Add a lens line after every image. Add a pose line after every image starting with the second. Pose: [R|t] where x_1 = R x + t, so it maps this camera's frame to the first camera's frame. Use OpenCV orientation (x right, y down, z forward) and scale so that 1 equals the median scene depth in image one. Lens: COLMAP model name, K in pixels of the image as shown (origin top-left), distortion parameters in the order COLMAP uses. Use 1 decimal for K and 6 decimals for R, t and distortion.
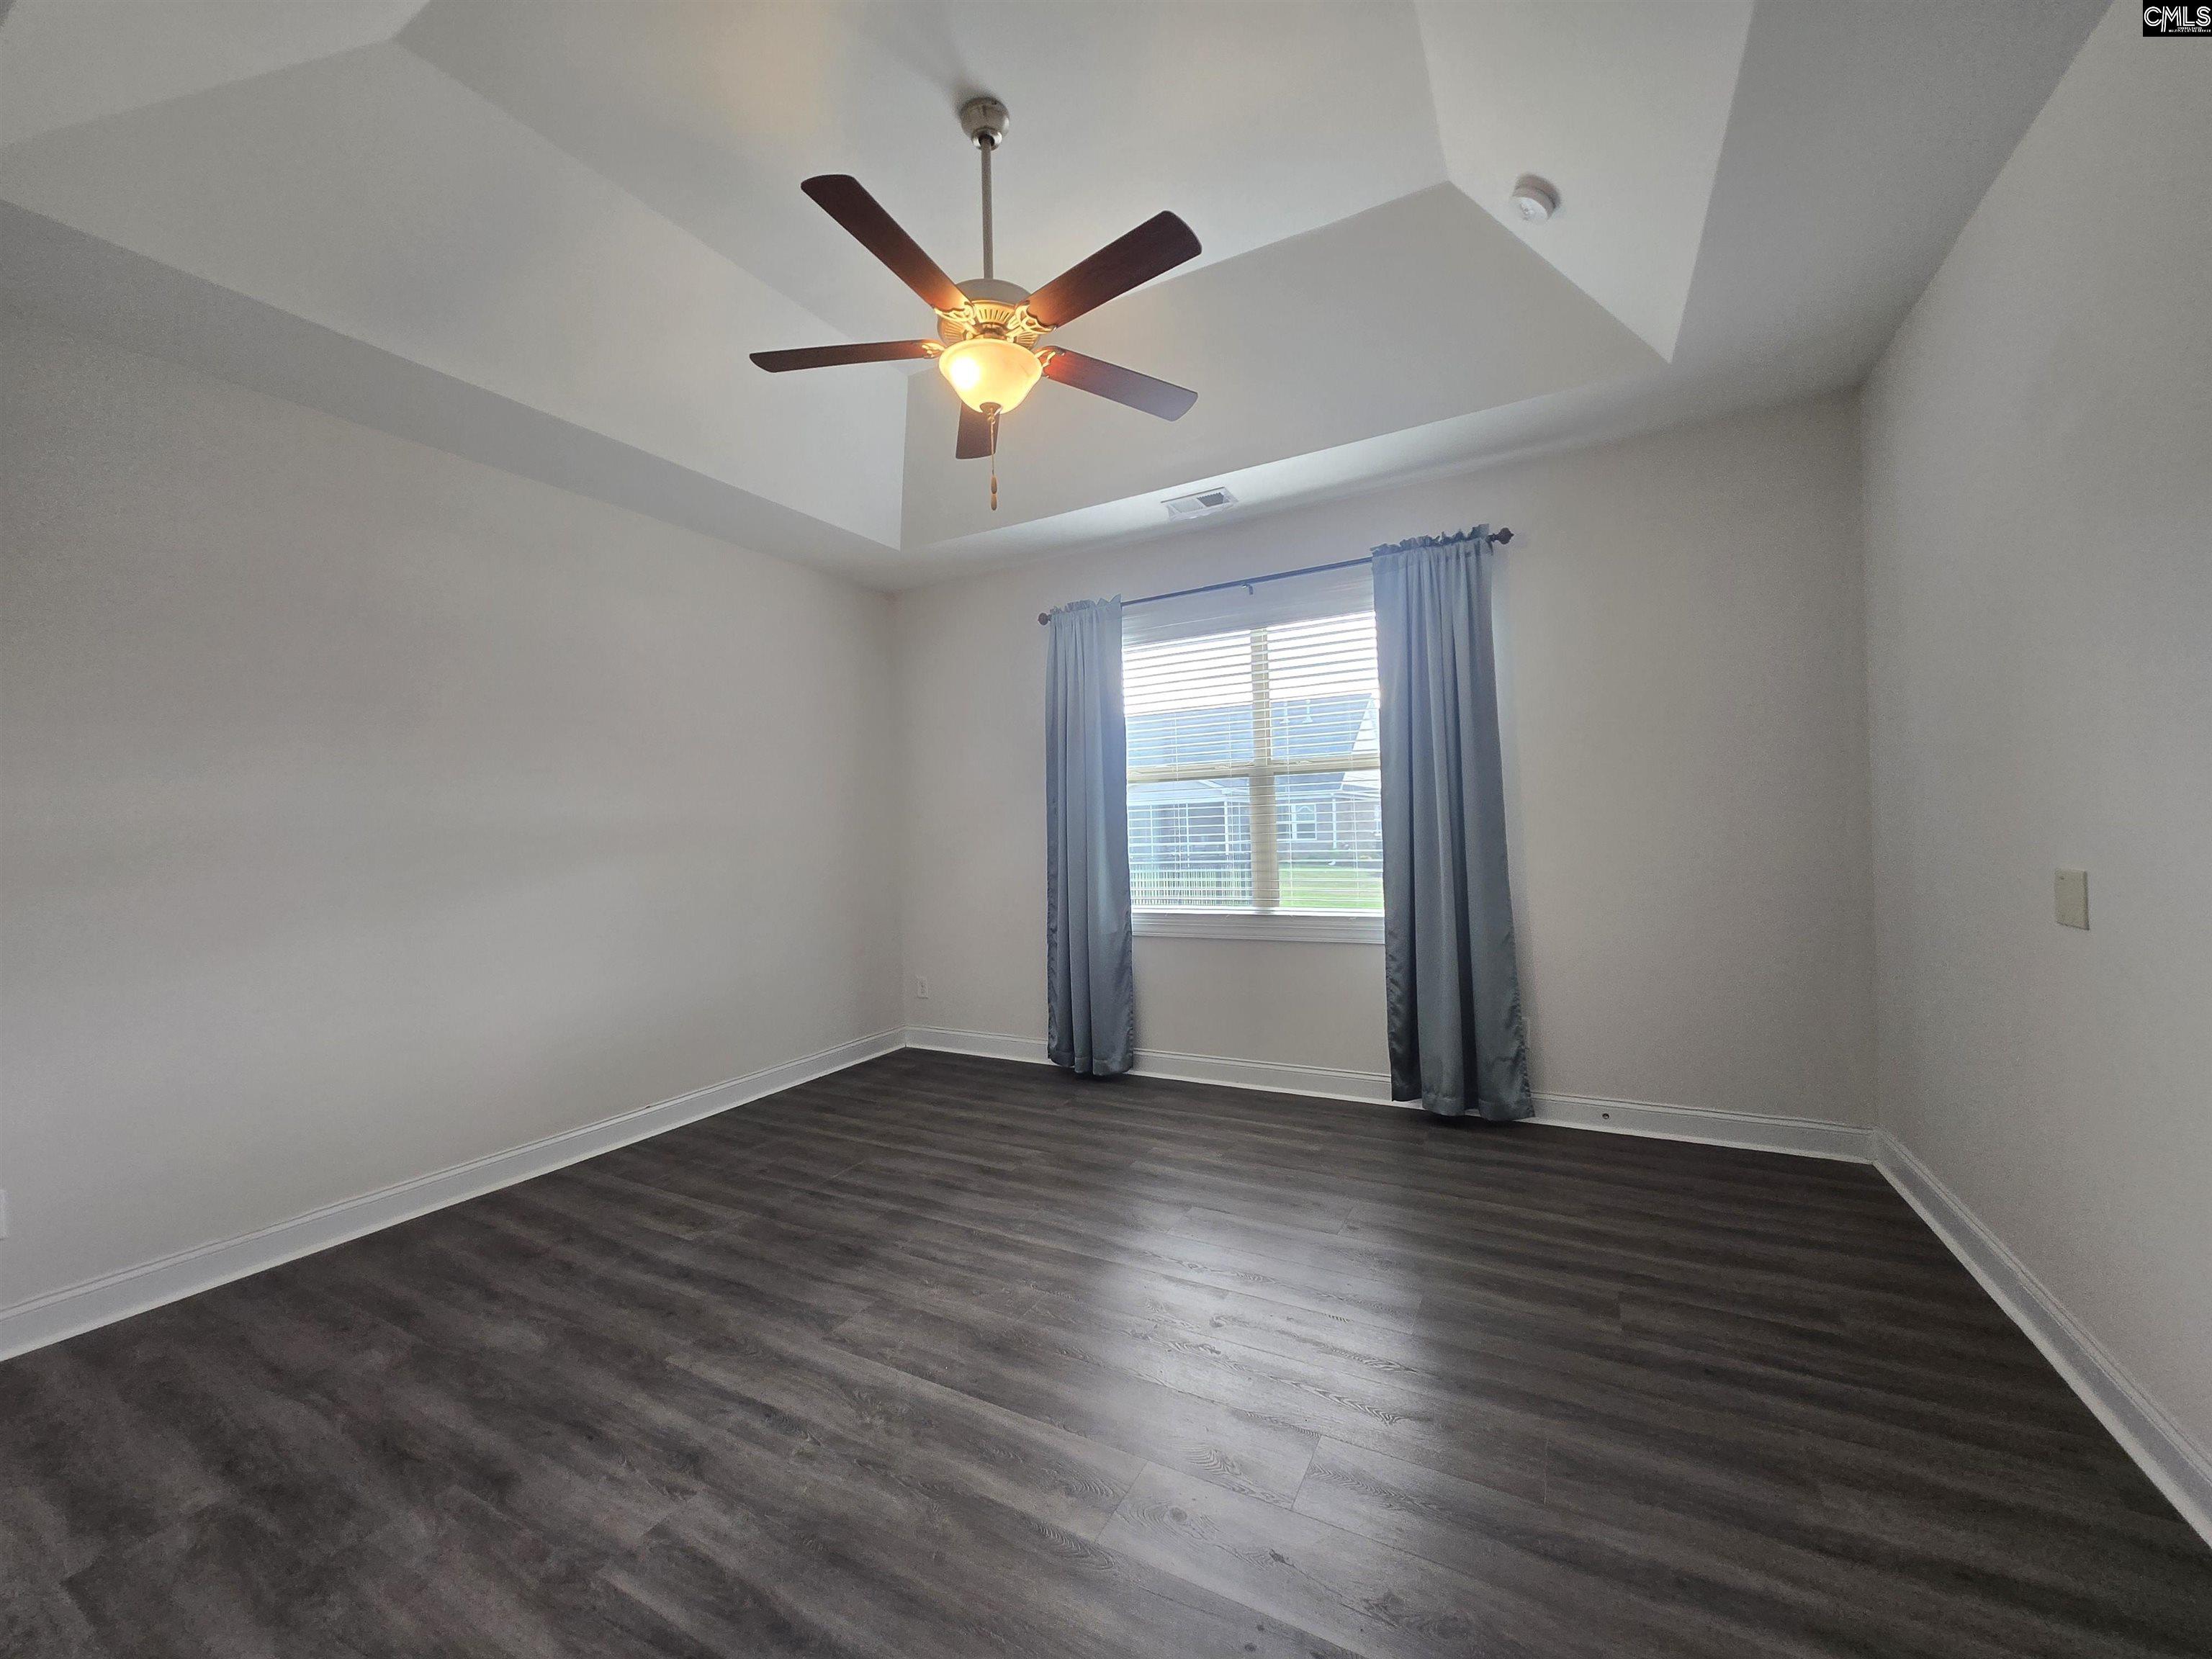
lens RADIAL K [[863.1, 0, 1106.0], [0, 863.1, 829.5], [0, 0, 1]] dist [-0.000437, -0.002828]
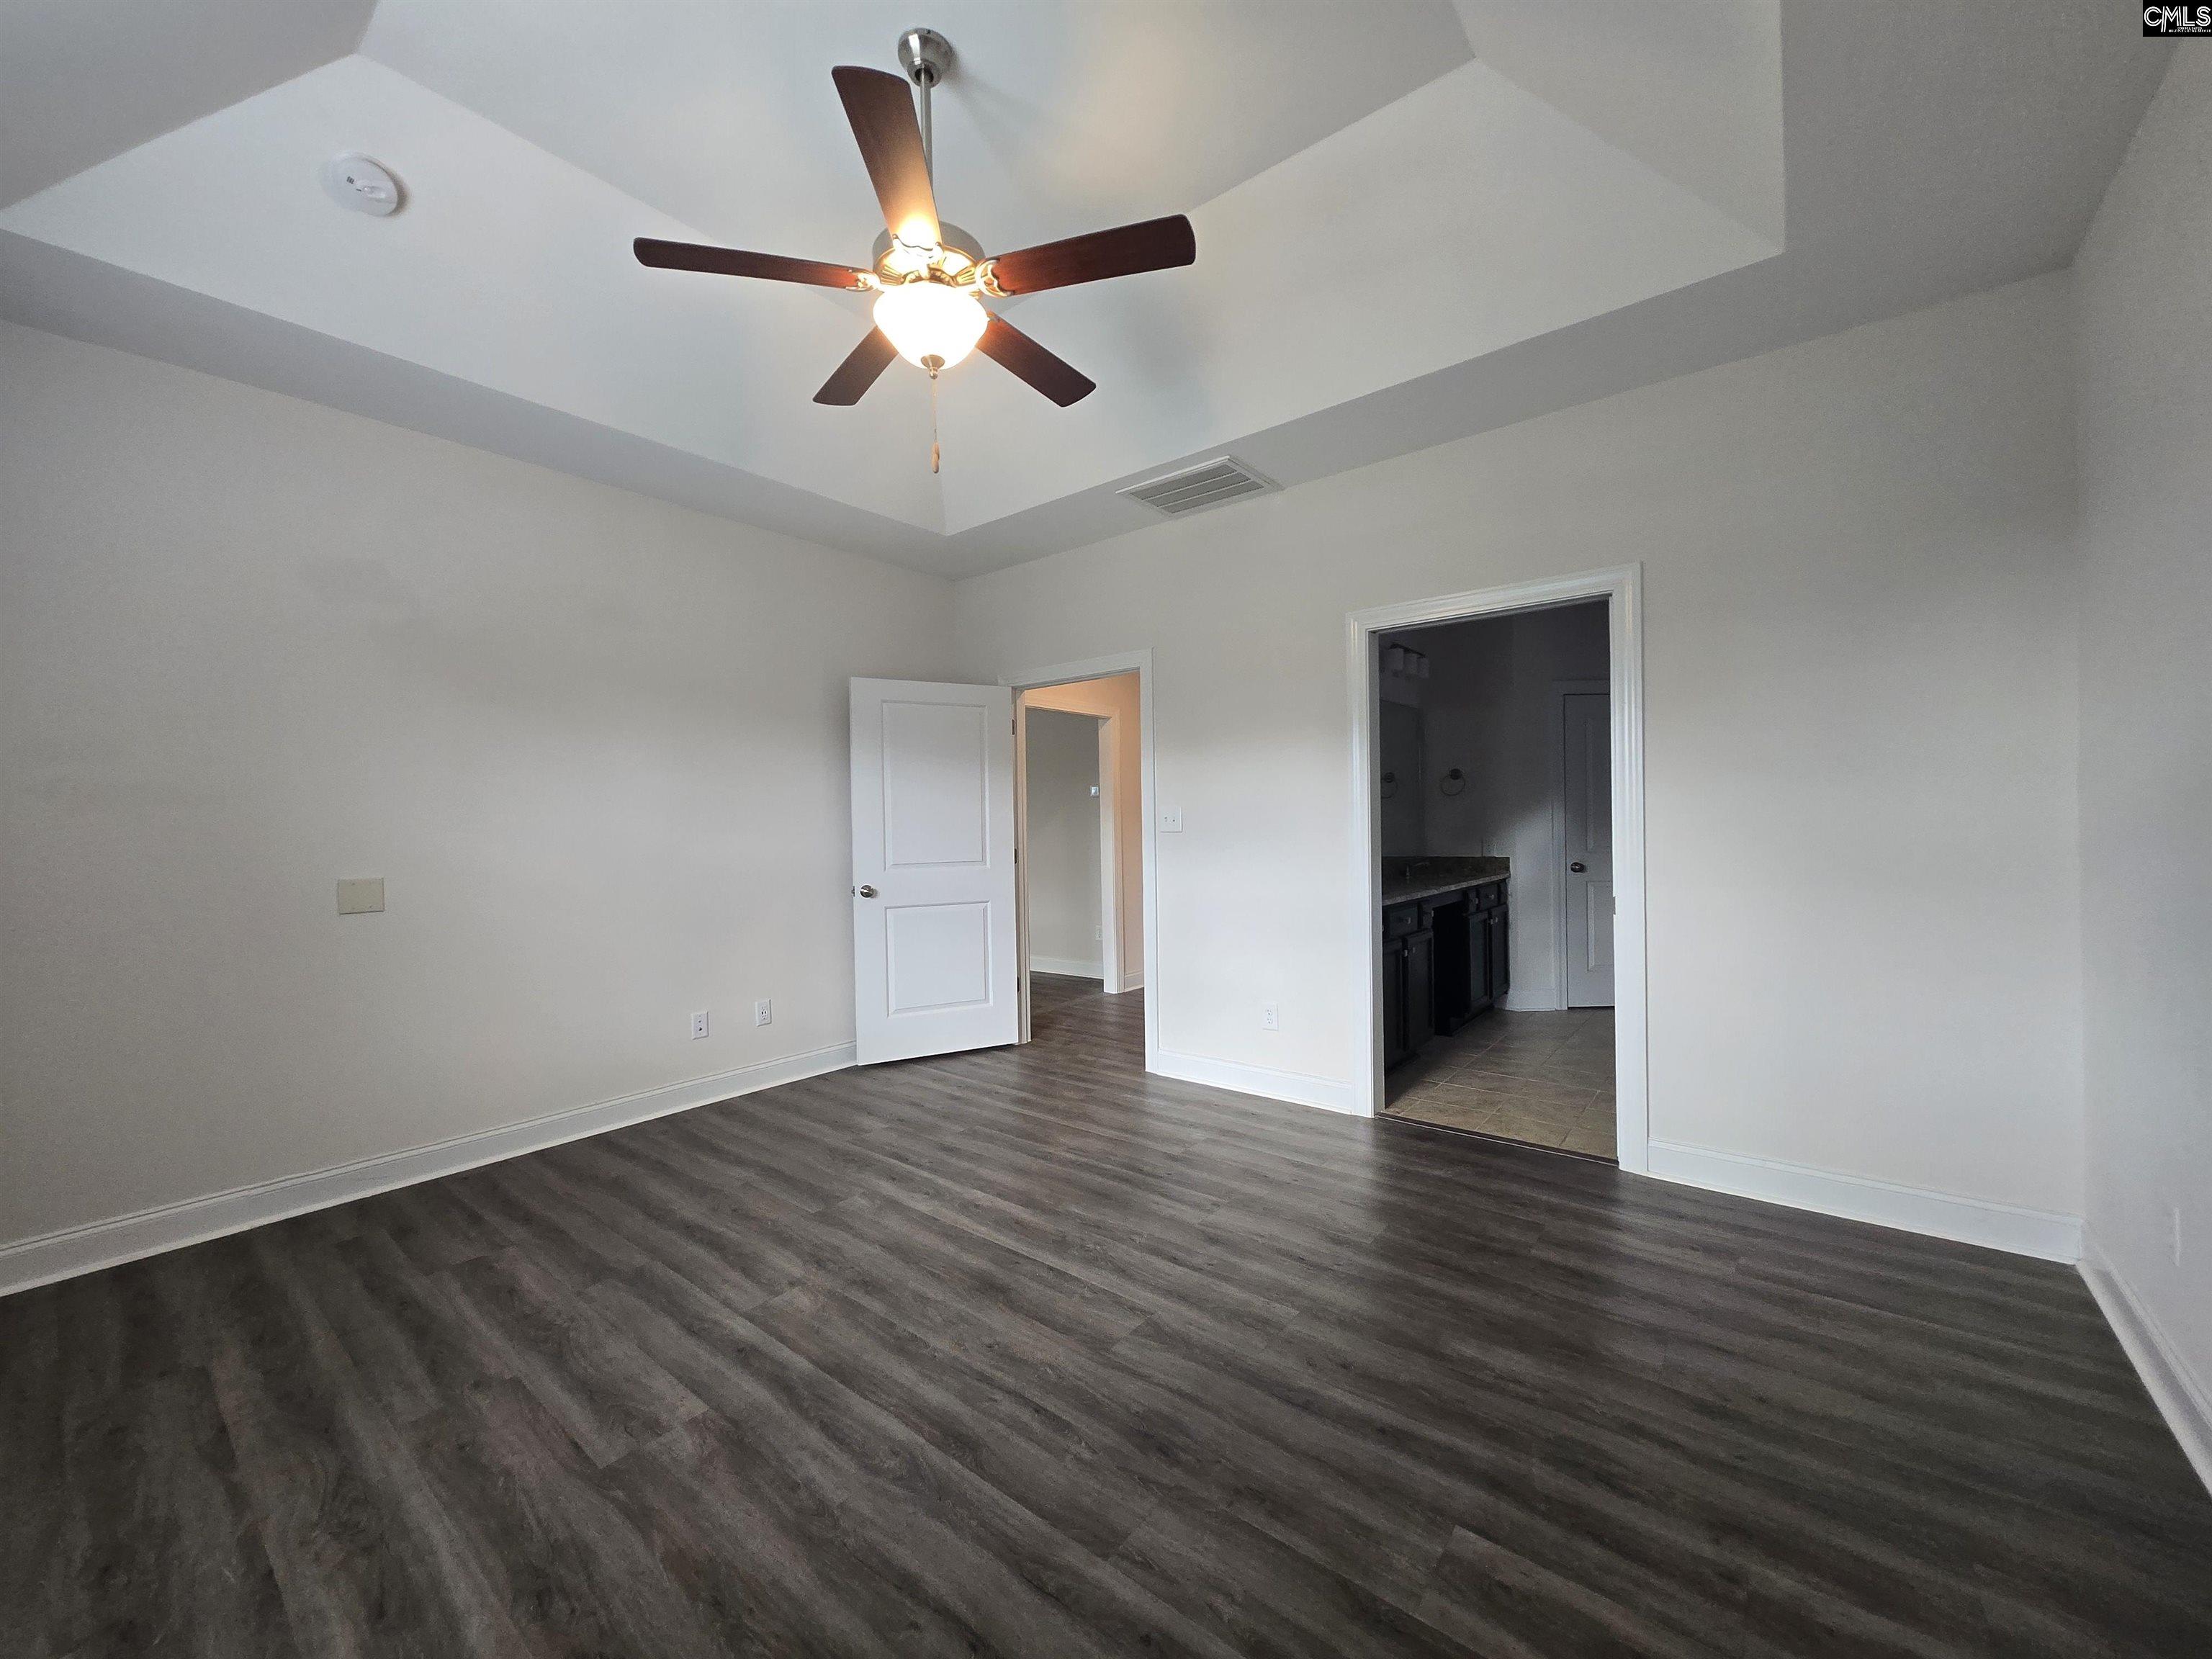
lens RADIAL K [[863.1, 0, 1106.0], [0, 863.1, 829.5], [0, 0, 1]] dist [-0.000437, -0.002828]
pose [[-0.983695, 0.047894, 0.173348, -0.446601], [0.048563, 0.998820, -0.000378, 0.021030], [-0.173162, 0.008046, -0.984861, 1.873156]]
